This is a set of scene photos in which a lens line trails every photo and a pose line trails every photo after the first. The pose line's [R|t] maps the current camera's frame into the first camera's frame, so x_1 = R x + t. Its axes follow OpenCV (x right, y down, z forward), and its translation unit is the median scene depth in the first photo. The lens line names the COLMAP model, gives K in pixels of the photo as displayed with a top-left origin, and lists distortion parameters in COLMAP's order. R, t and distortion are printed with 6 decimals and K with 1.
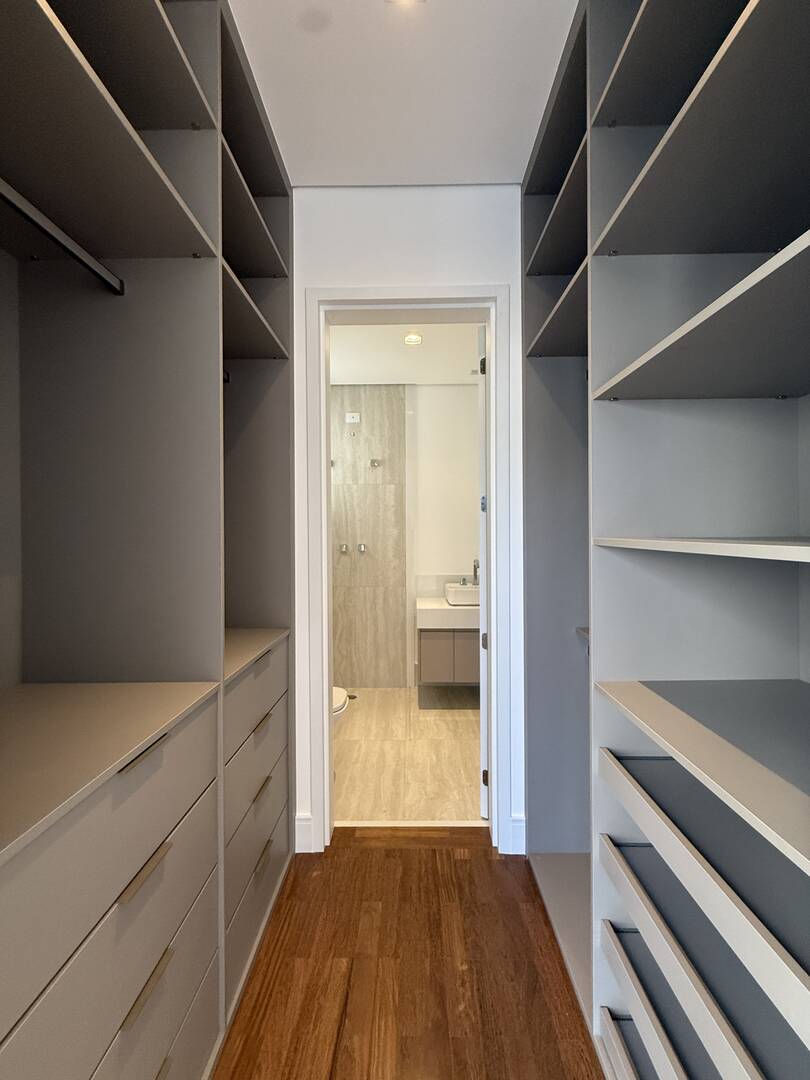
lens RADIAL K [[432.5, 0, 404.9], [0, 432.5, 534.9], [0, 0, 1]] dist [0.001418, 0.000162]
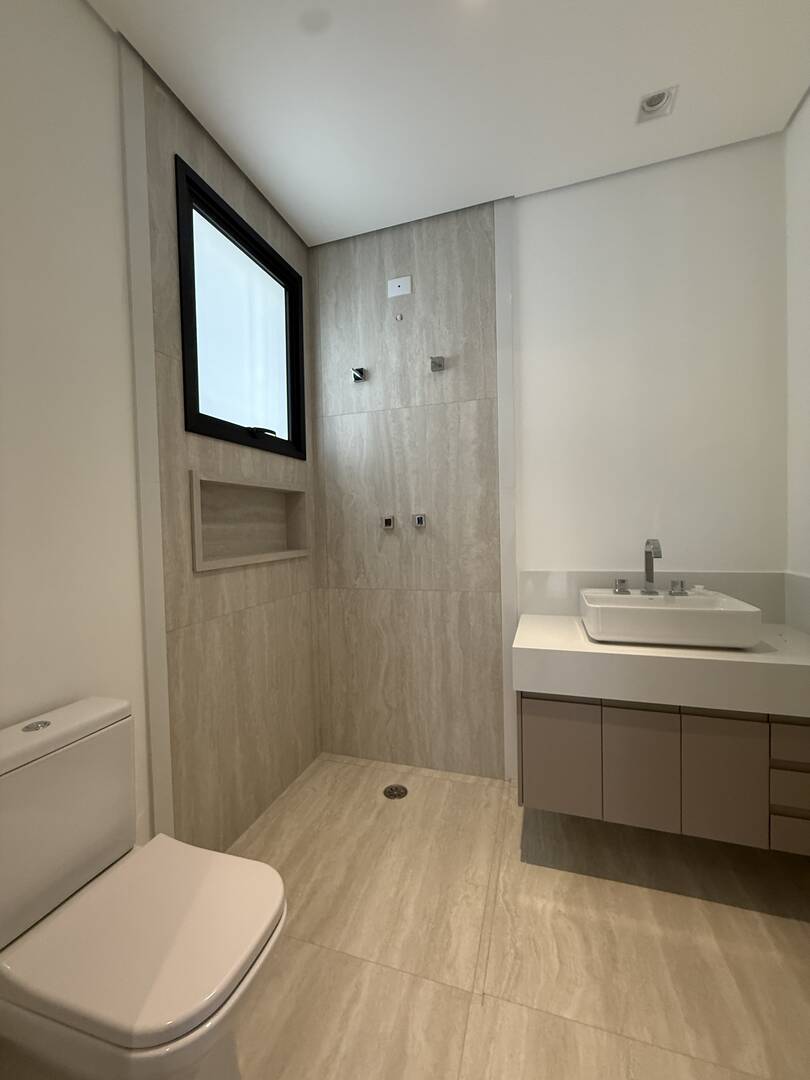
lens RADIAL K [[432.5, 0, 404.9], [0, 432.5, 534.9], [0, 0, 1]] dist [0.001418, 0.000162]
pose [[0.954439, -0.011343, -0.298192, 0.049179], [0.020908, 0.999363, 0.028907, 0.031551], [0.297674, -0.033825, 0.954068, 0.462488]]
